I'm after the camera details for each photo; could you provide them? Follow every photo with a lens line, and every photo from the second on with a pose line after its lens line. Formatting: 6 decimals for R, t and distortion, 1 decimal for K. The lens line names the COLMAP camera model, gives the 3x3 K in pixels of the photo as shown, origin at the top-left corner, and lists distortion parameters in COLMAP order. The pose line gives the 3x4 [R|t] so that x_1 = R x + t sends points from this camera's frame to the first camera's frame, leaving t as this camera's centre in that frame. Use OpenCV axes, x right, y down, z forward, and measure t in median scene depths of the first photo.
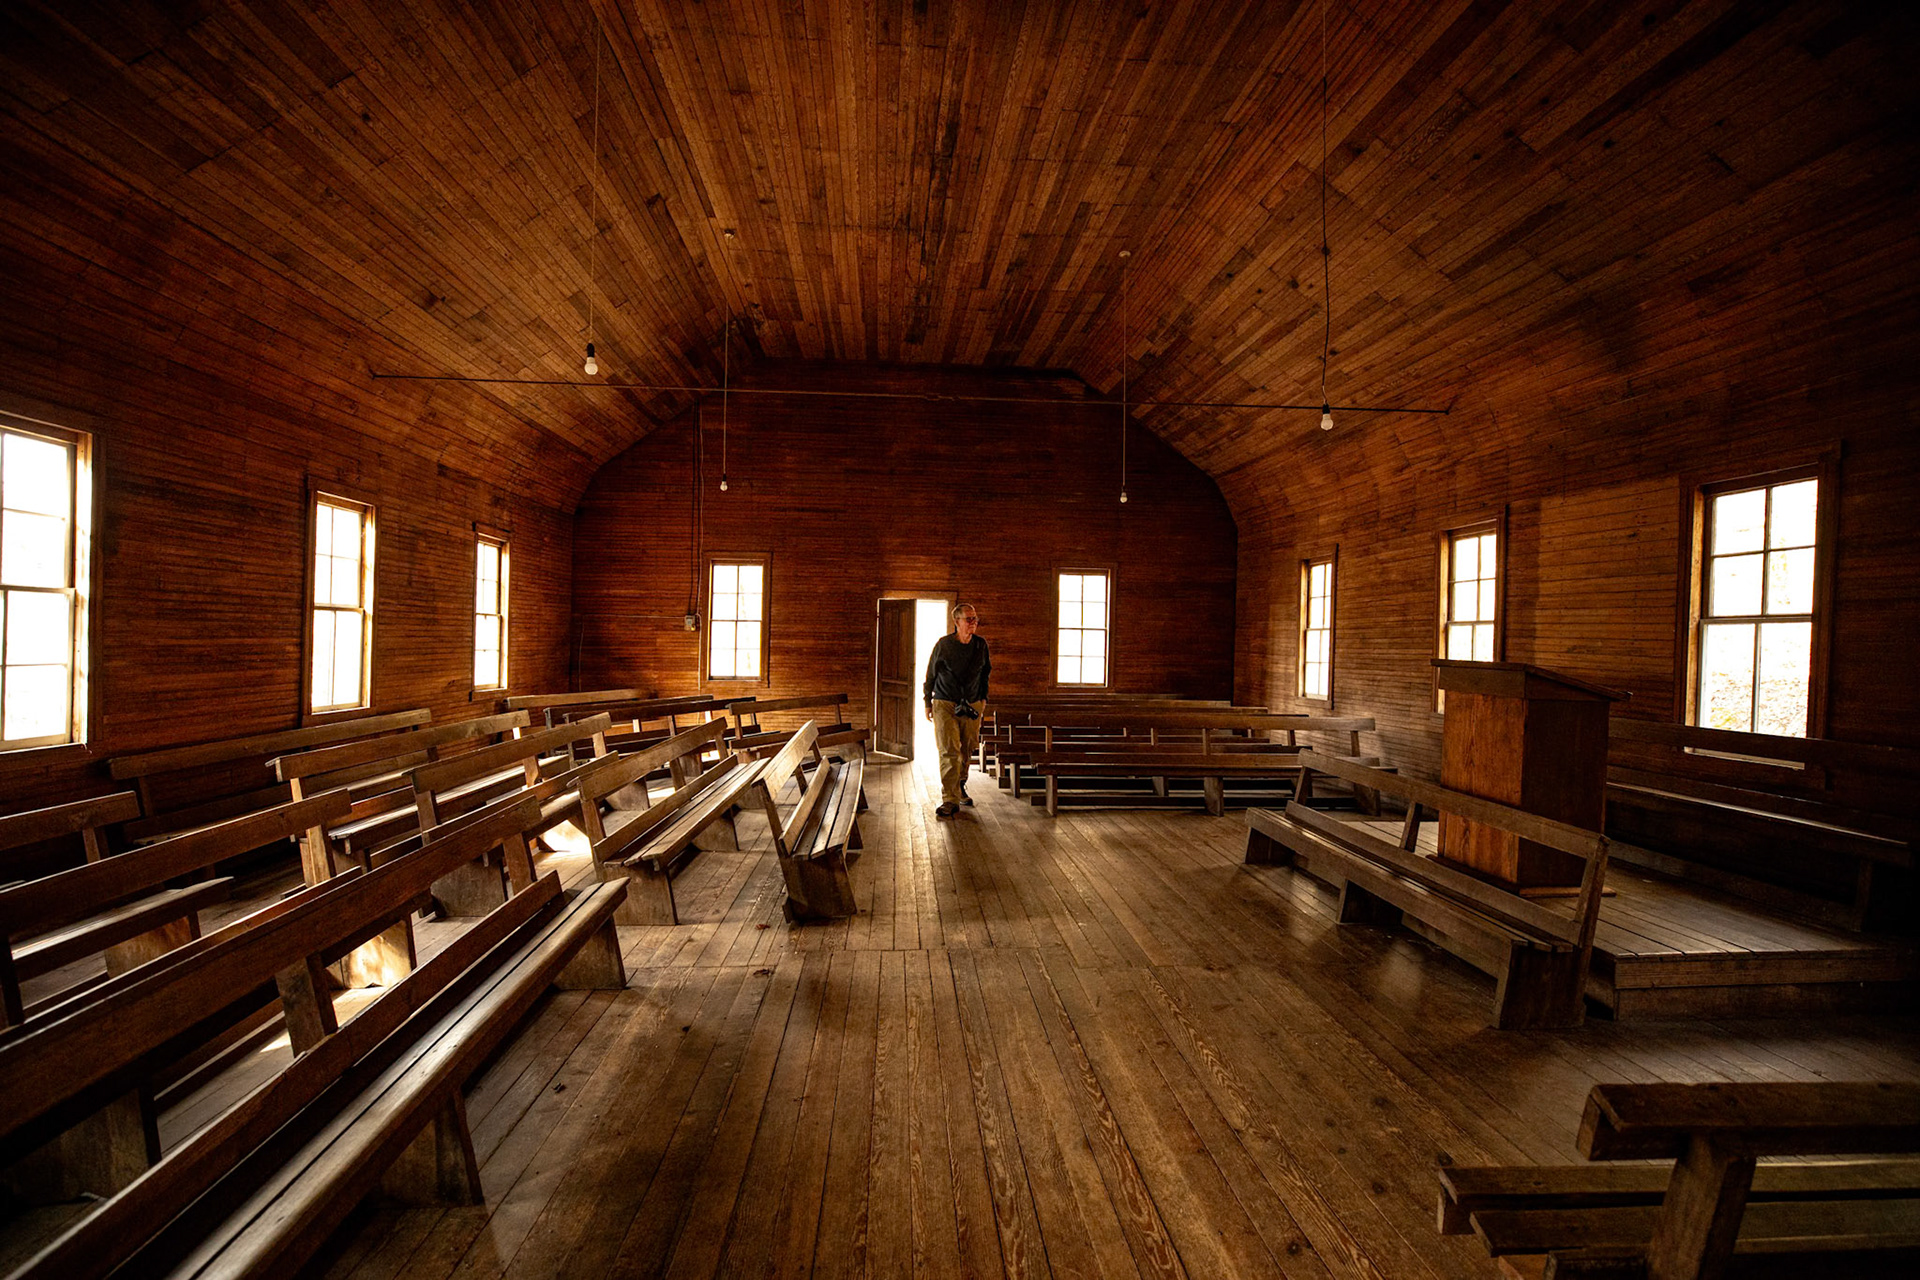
lens RADIAL K [[878.3, 0, 959.9], [0, 878.3, 647.5], [0, 0, 1]] dist [-0.031429, 0.004609]
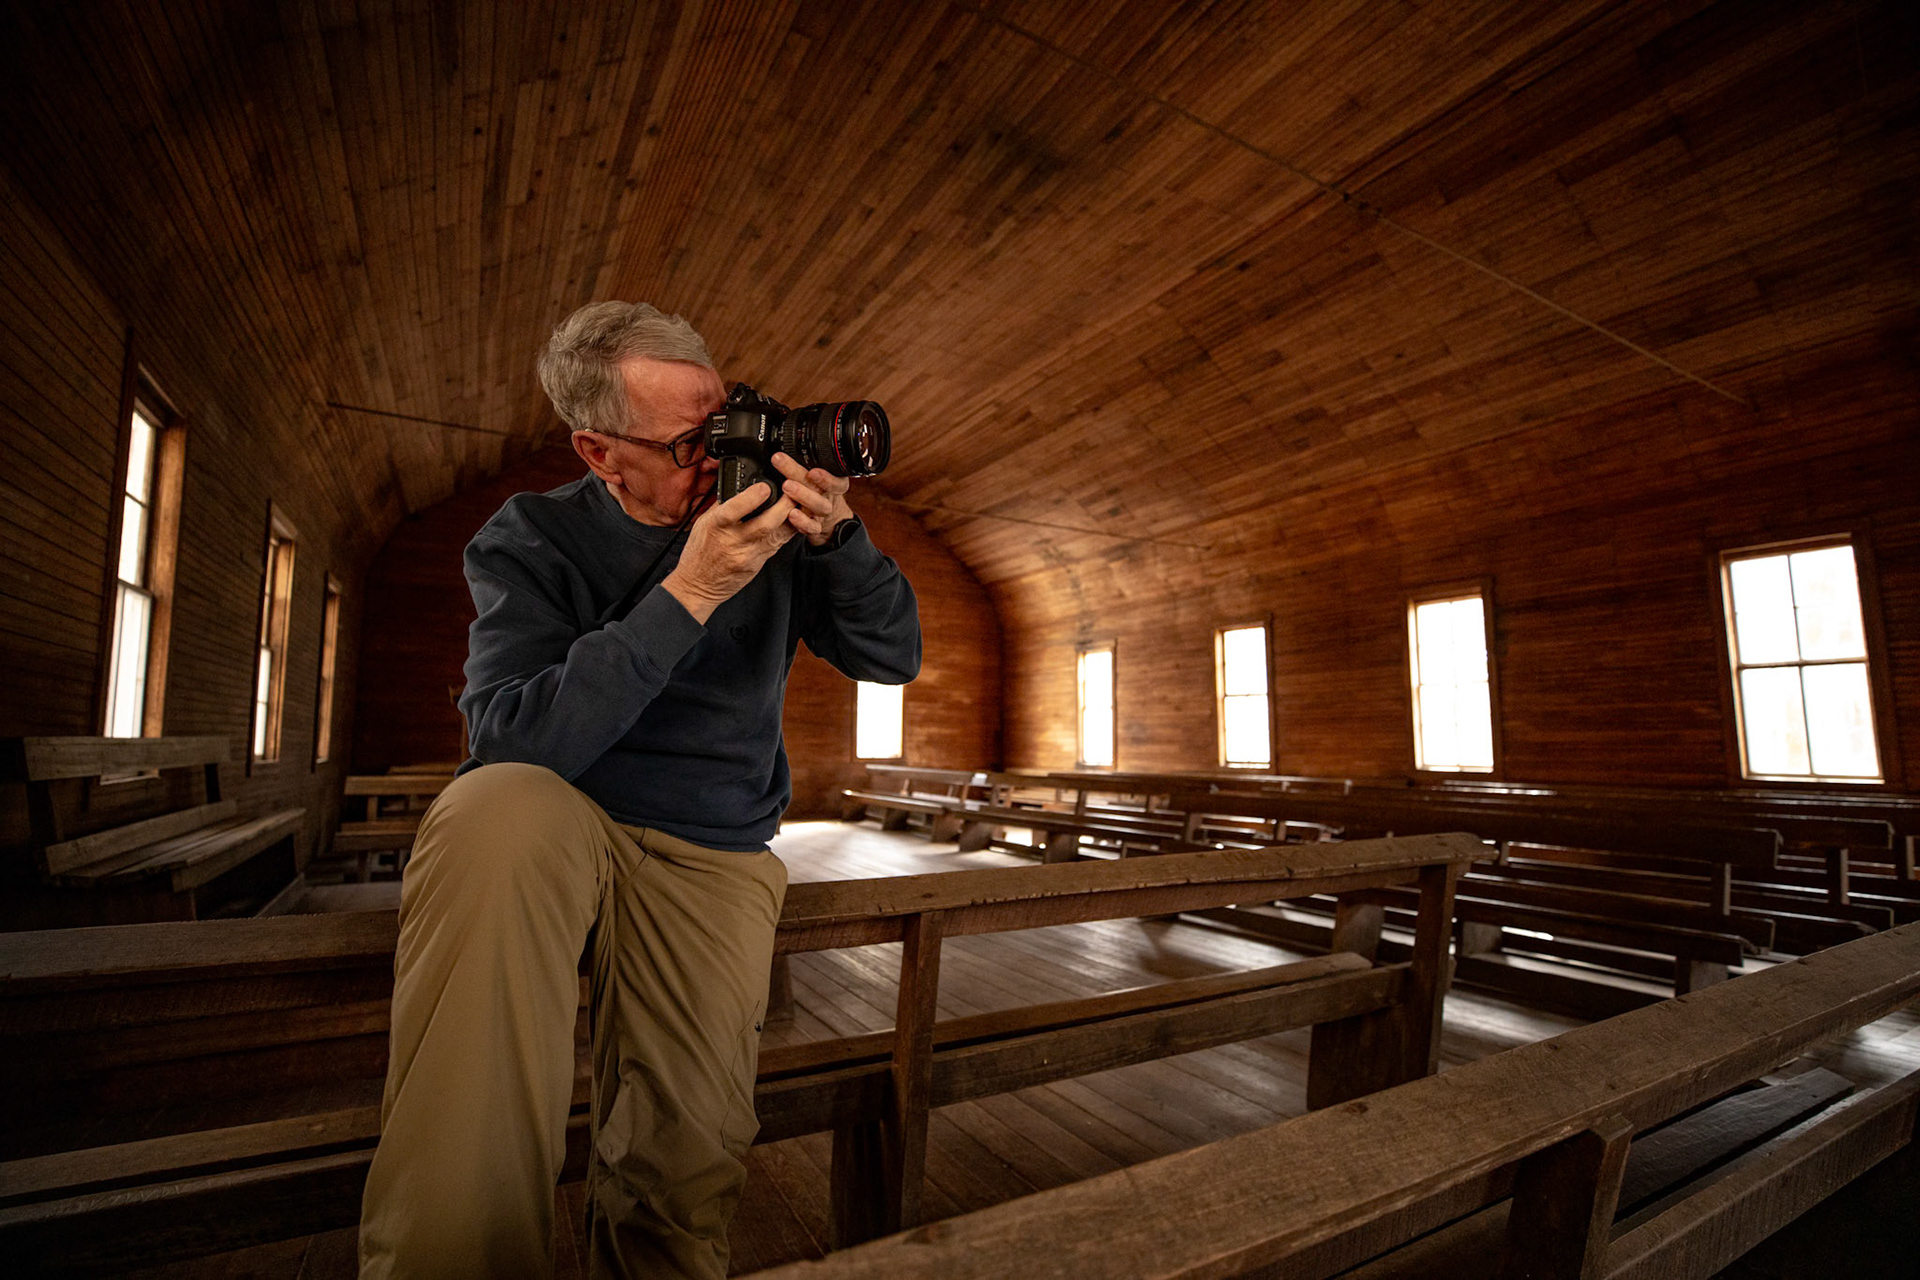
lens RADIAL K [[878.3, 0, 957.2], [0, 878.3, 641.8], [0, 0, 1]] dist [-0.031429, 0.004609]
pose [[-0.907903, -0.073606, -0.412668, 0.529893], [-0.028513, 0.993026, -0.114392, 0.069839], [0.418210, -0.092090, -0.903670, 1.742807]]
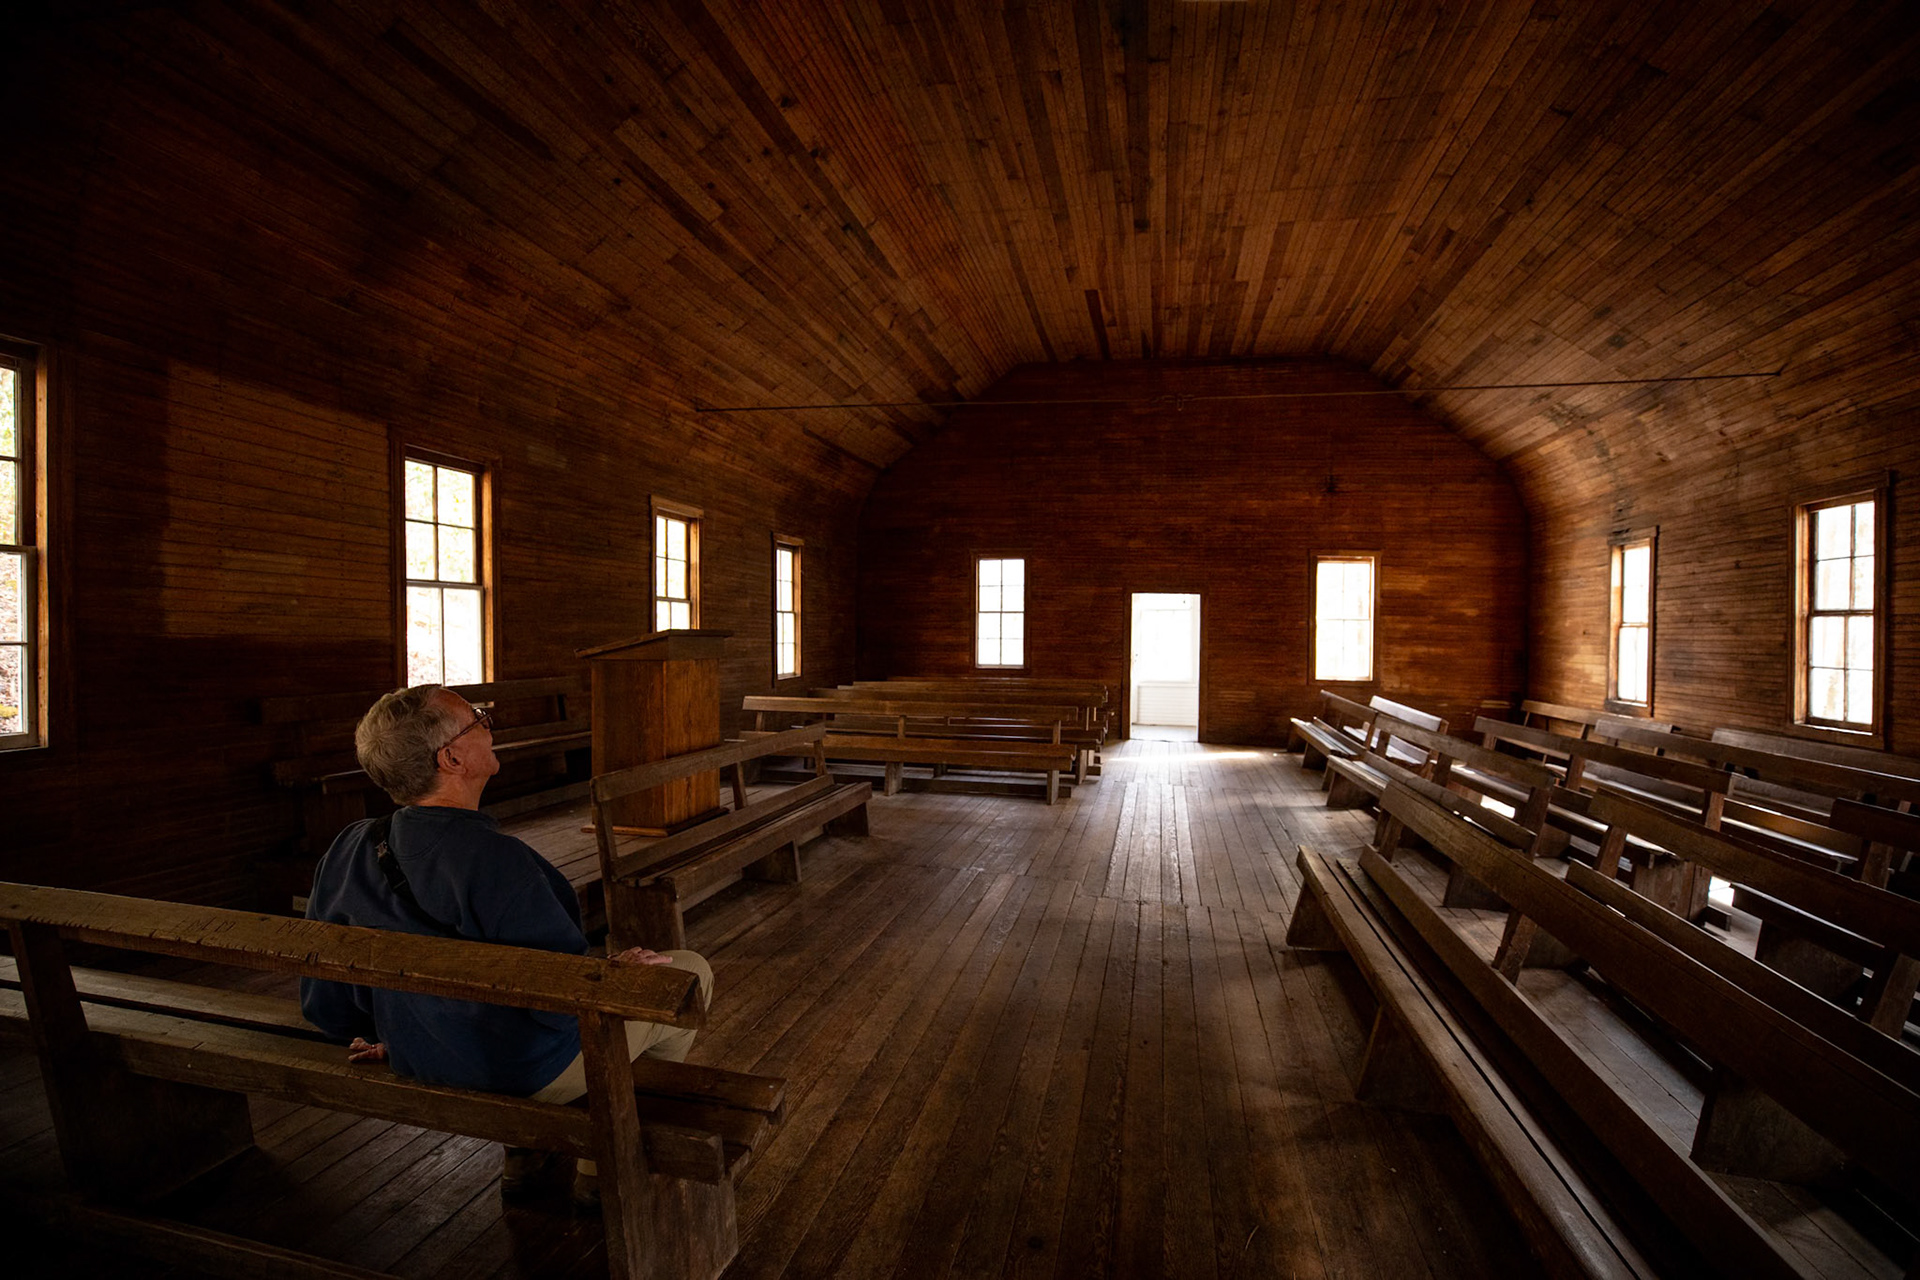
lens RADIAL K [[878.3, 0, 957.4], [0, 878.3, 648.8], [0, 0, 1]] dist [-0.031429, 0.004609]
pose [[-0.954004, -0.037073, 0.297493, -0.046479], [-0.028314, 0.999031, 0.033700, -0.005958], [-0.298454, 0.023727, -0.954129, 1.694705]]
